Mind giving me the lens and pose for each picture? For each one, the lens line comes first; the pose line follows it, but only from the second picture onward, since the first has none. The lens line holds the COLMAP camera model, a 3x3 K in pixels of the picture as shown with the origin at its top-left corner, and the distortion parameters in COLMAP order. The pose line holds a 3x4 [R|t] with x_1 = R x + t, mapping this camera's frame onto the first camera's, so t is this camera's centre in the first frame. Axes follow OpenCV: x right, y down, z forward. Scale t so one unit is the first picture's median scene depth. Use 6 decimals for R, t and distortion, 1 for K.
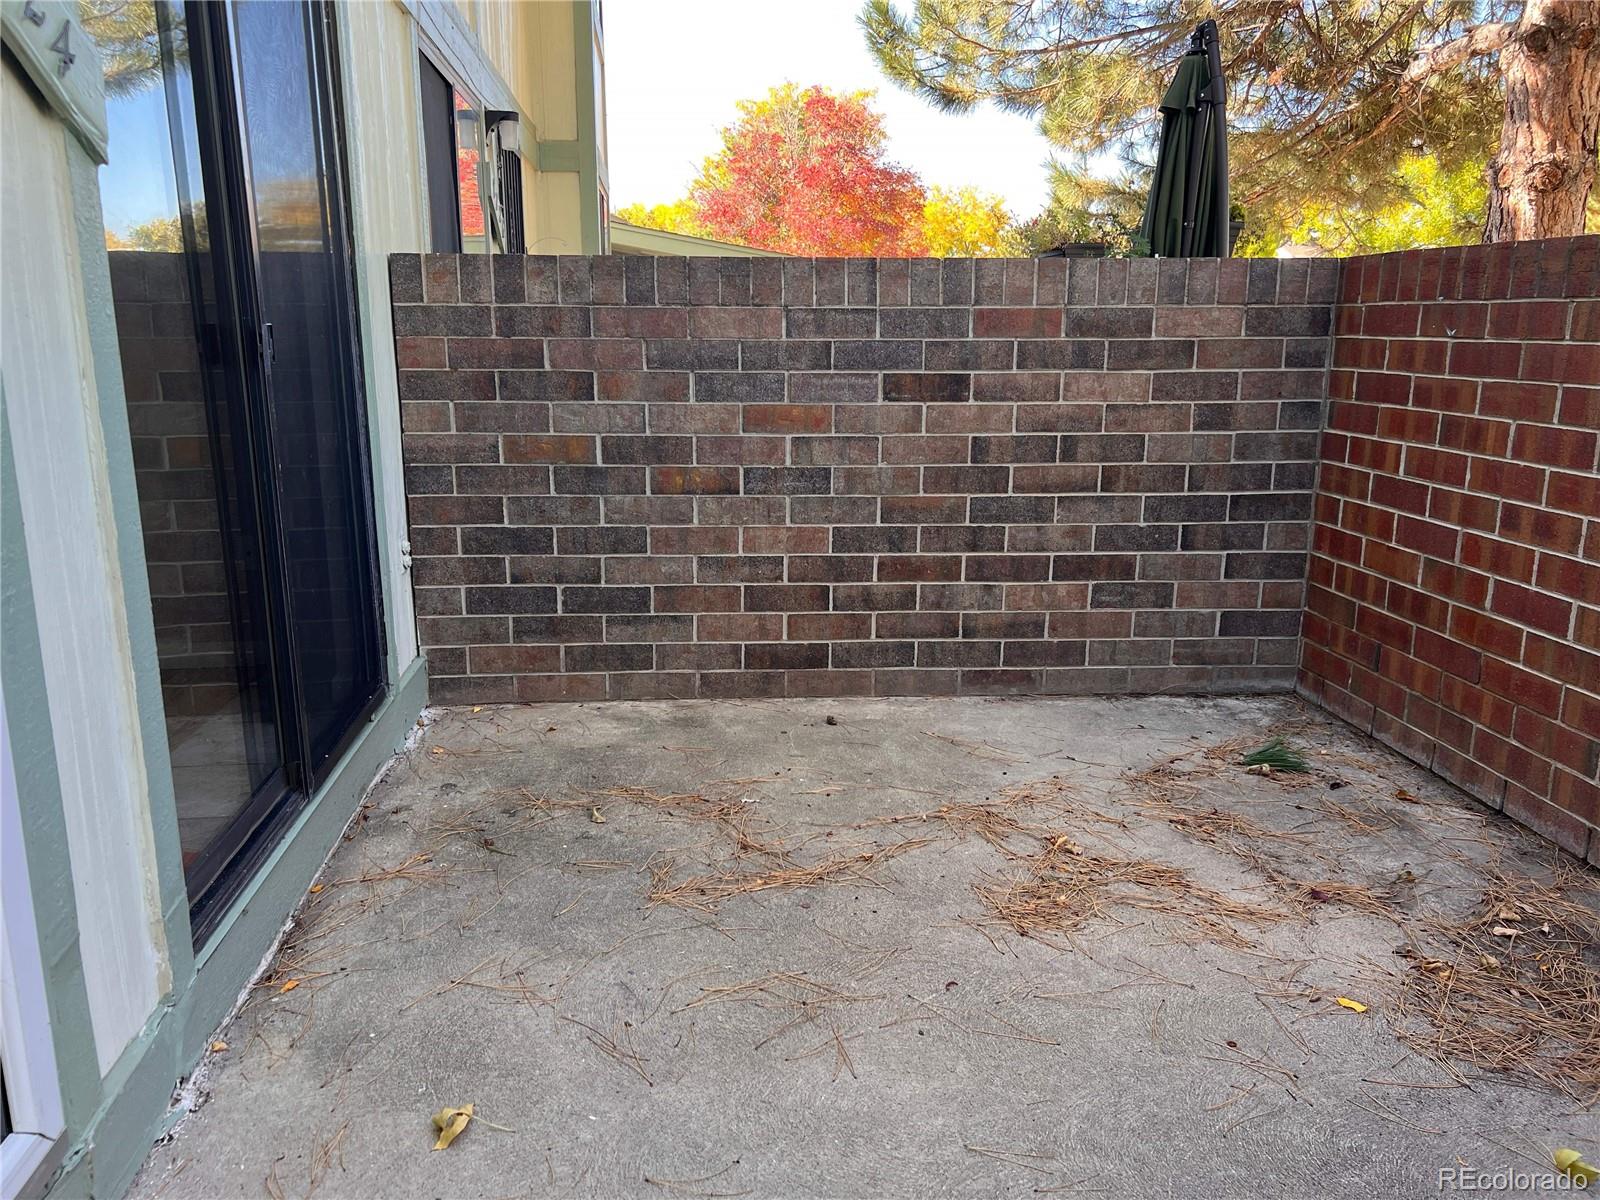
lens RADIAL K [[1203.4, 0, 804.4], [0, 1203.4, 609.1], [0, 0, 1]] dist [0.052306, -0.069526]
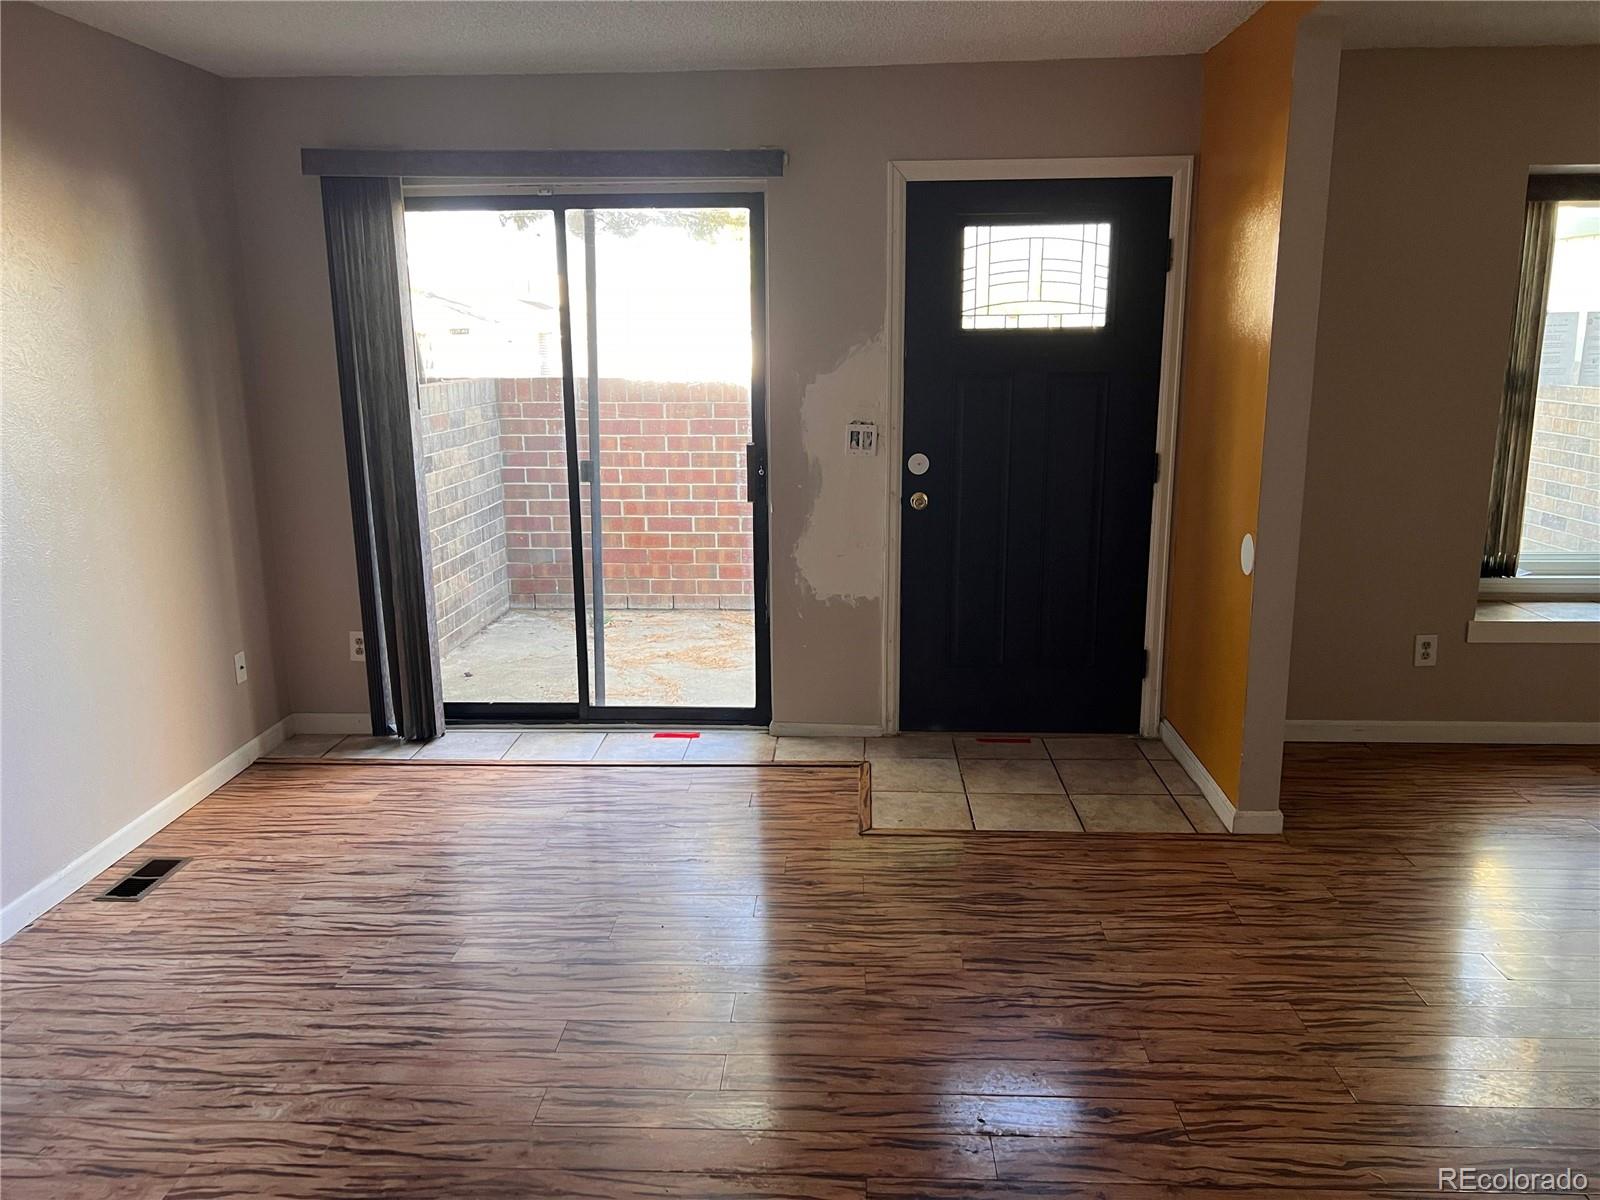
lens RADIAL K [[1203.4, 0, 804.4], [0, 1203.4, 609.1], [0, 0, 1]] dist [0.052306, -0.069526]
pose [[0.158388, -0.224137, 0.961601, -1.709678], [0.234241, 0.954621, 0.183928, -0.216586], [-0.959189, 0.196115, 0.203702, 0.253755]]
